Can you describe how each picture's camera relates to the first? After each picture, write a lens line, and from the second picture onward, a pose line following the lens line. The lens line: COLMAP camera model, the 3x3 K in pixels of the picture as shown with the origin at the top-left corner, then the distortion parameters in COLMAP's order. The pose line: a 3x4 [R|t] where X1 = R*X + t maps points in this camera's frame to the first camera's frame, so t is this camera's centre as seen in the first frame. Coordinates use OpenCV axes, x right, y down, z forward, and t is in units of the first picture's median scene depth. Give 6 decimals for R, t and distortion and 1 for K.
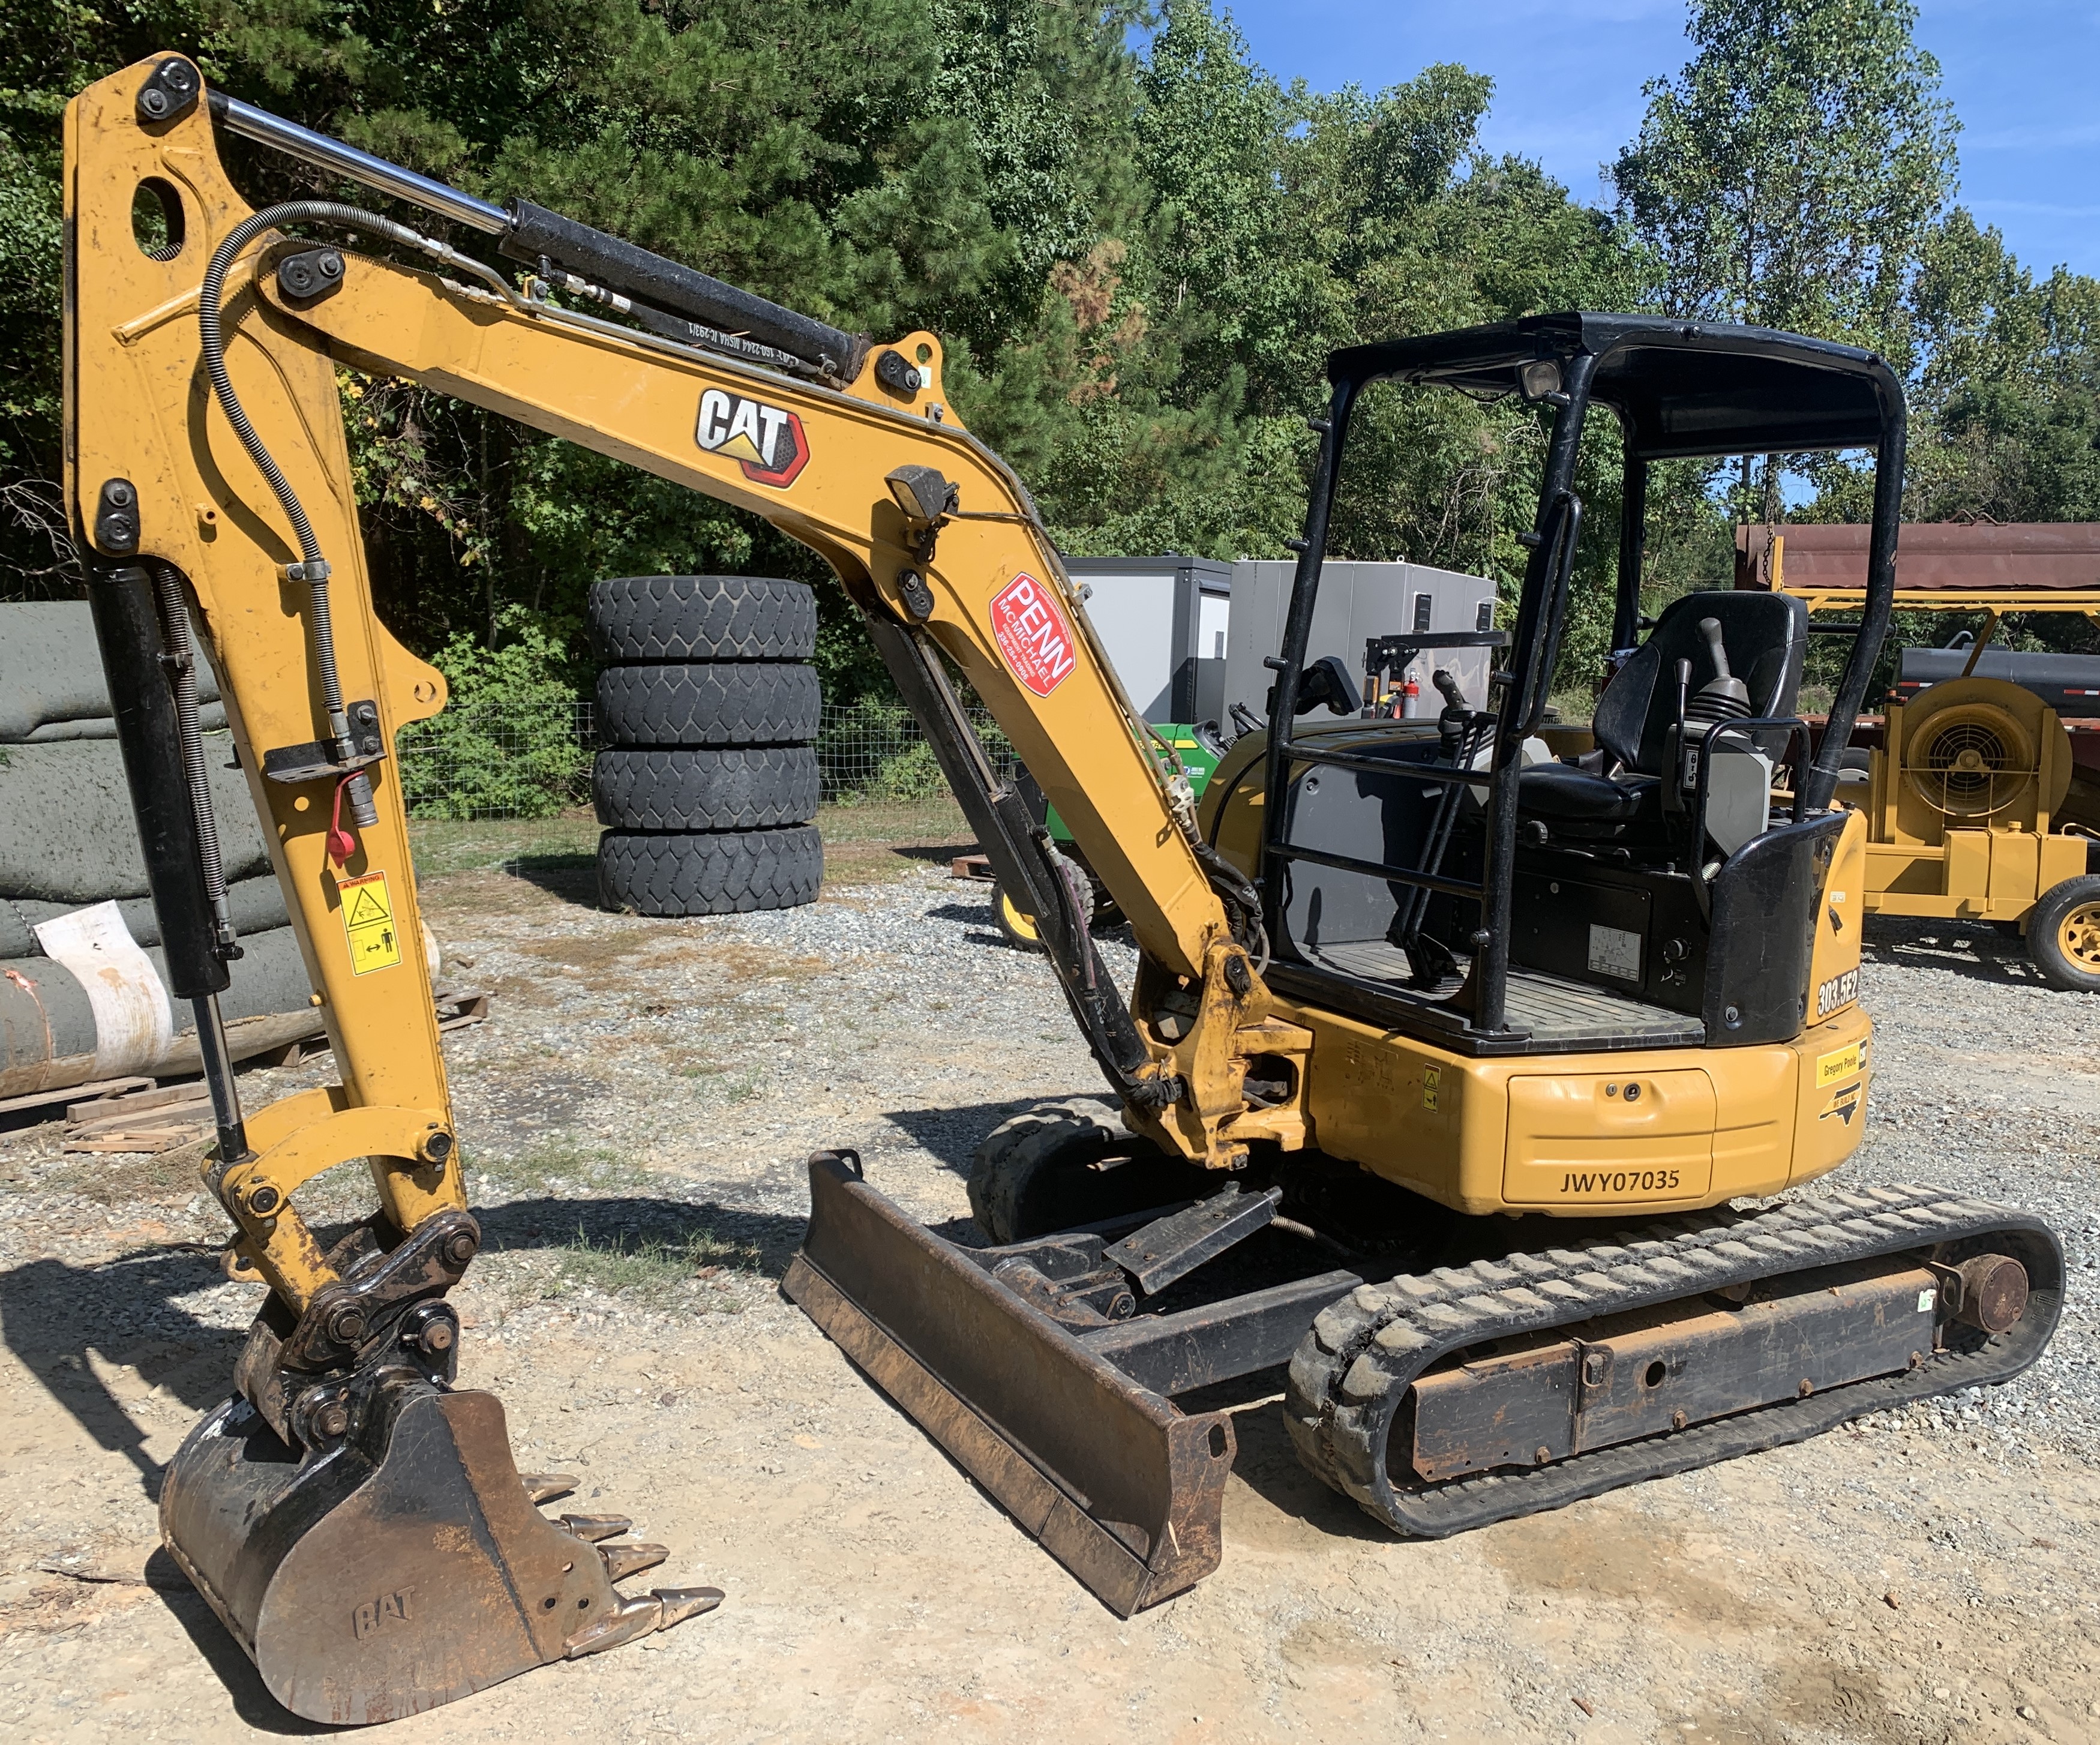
lens RADIAL K [[1864.0, 0, 978.5], [0, 1864.0, 853.5], [0, 0, 1]] dist [-0.005954, 0.003941]
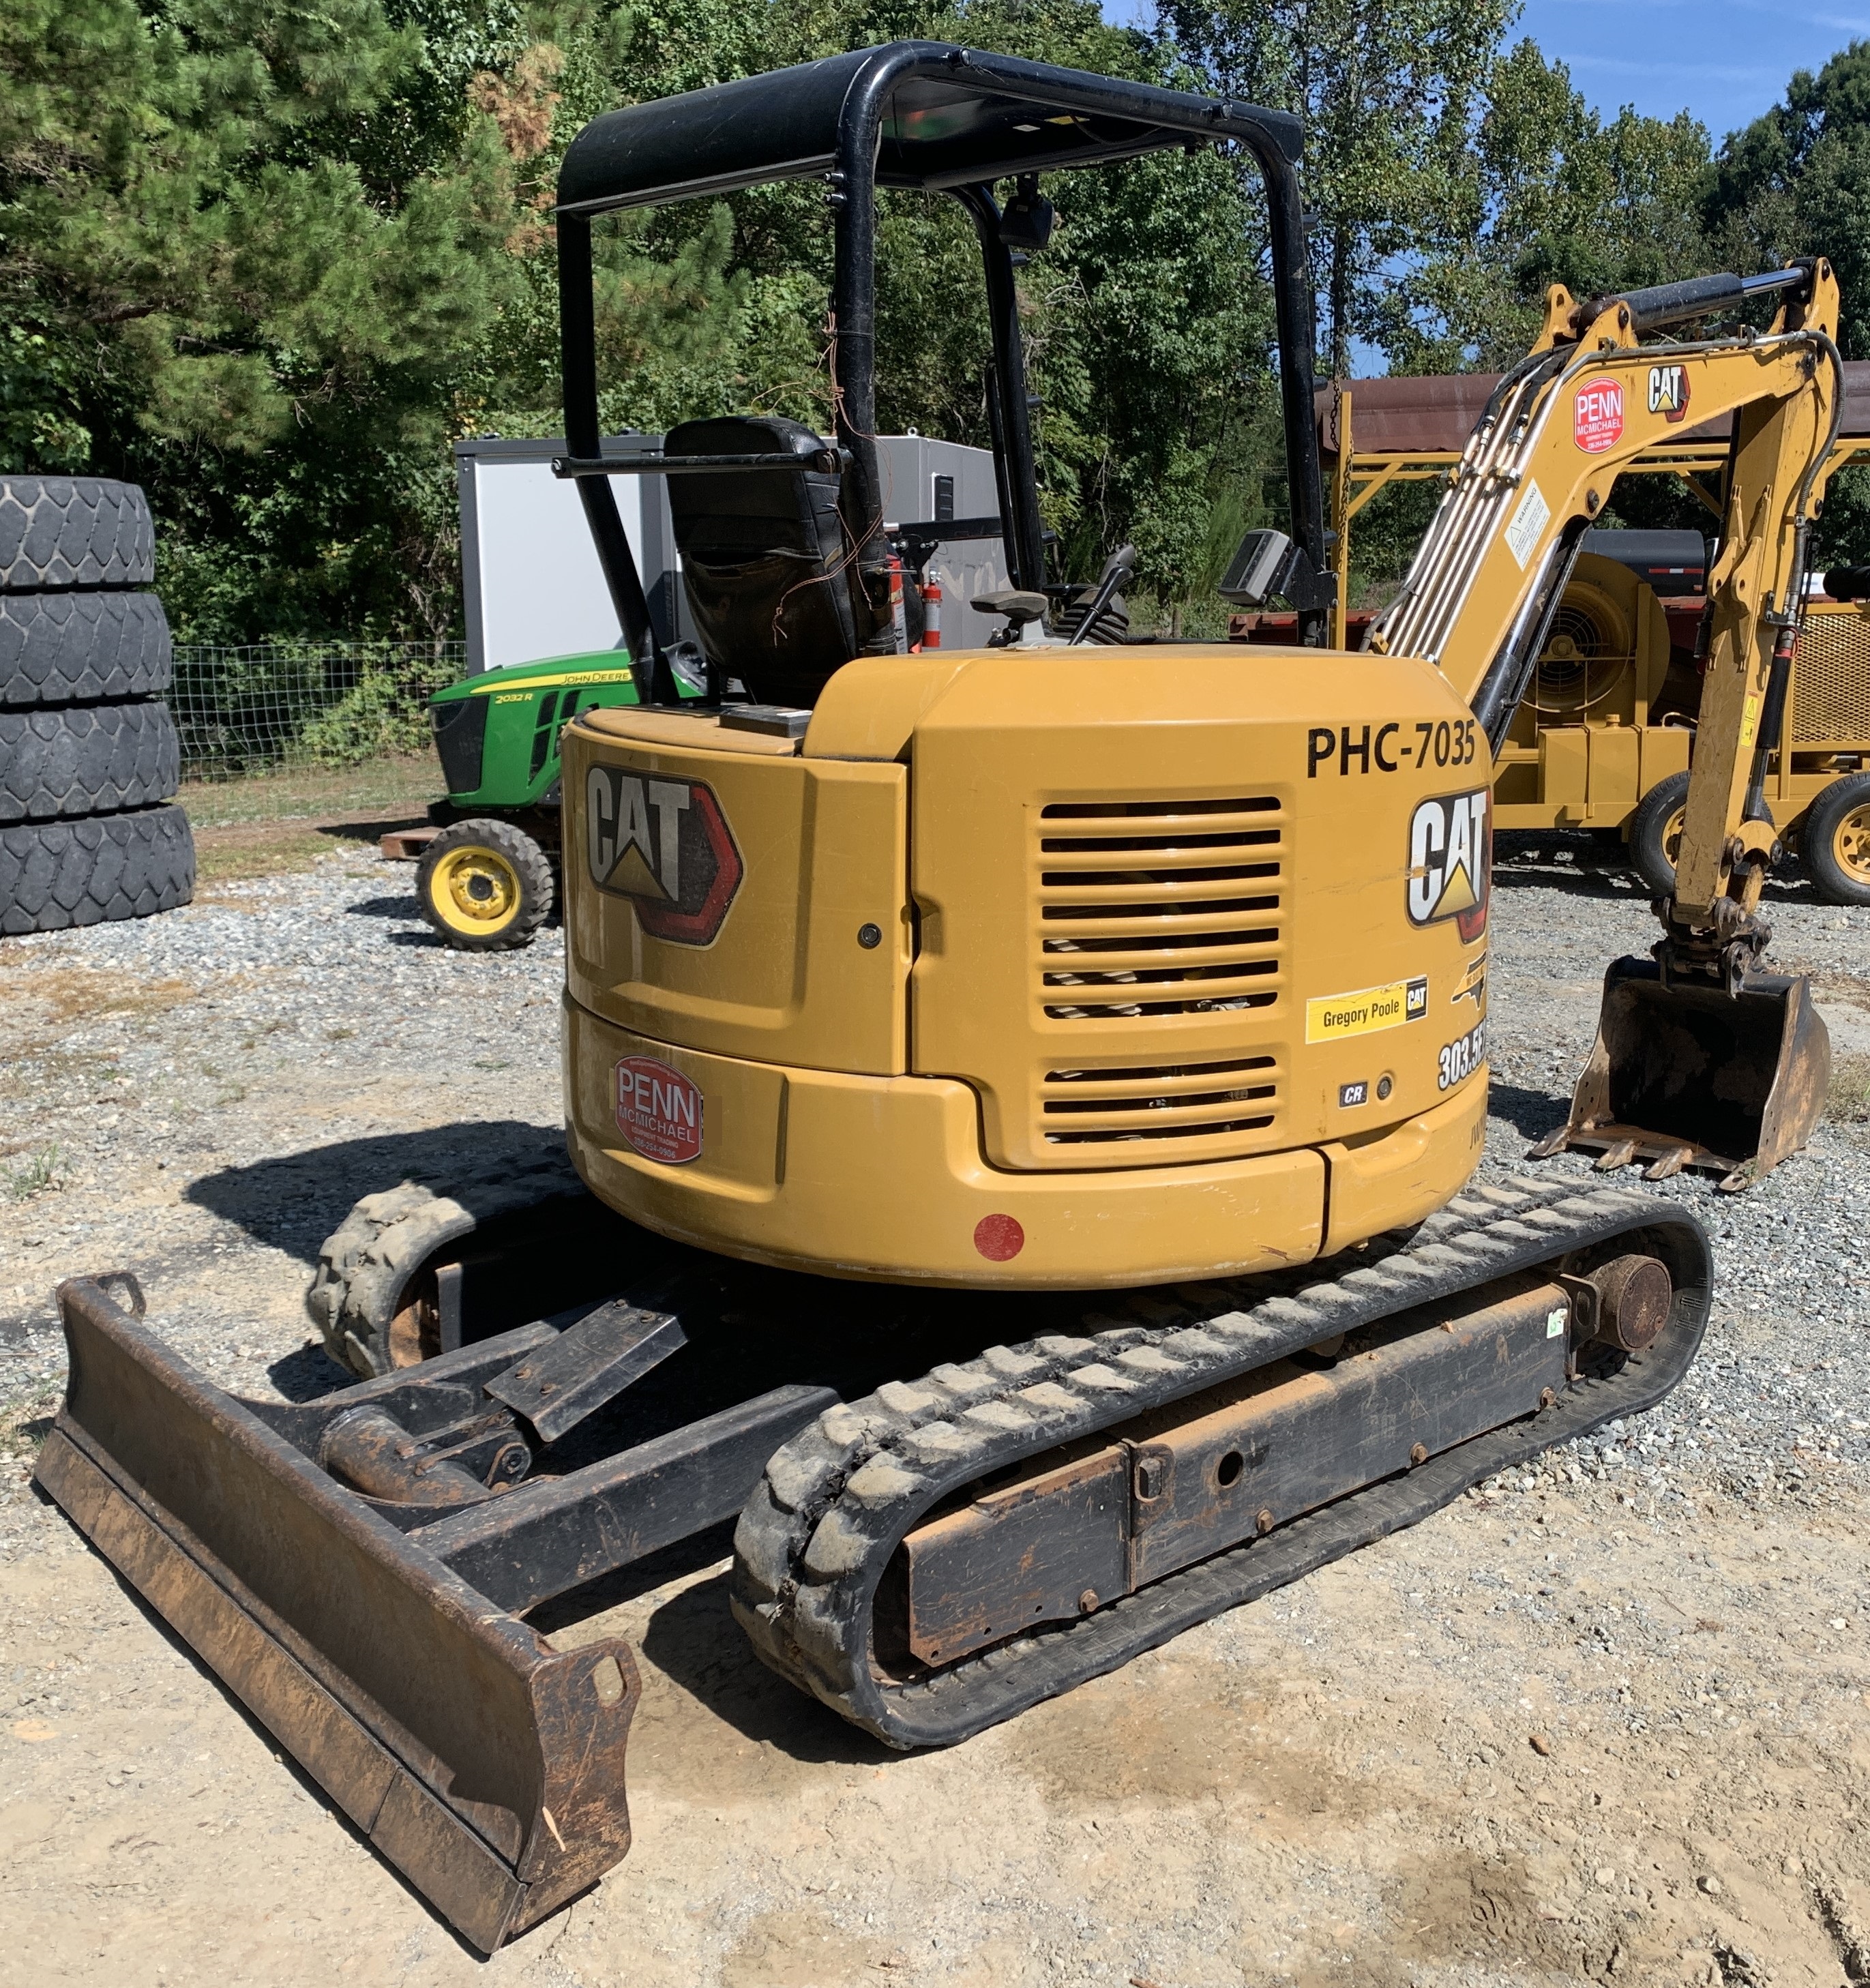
lens RADIAL K [[2178.2, 0, 937.6], [0, 2178.2, 984.2], [0, 0, 1]] dist [0.009027, 0.000000]
pose [[0.975715, -0.080045, 0.203893, 0.077589], [0.063532, 0.994242, 0.086295, 0.001351], [-0.209627, -0.071245, 0.975182, 0.166231]]
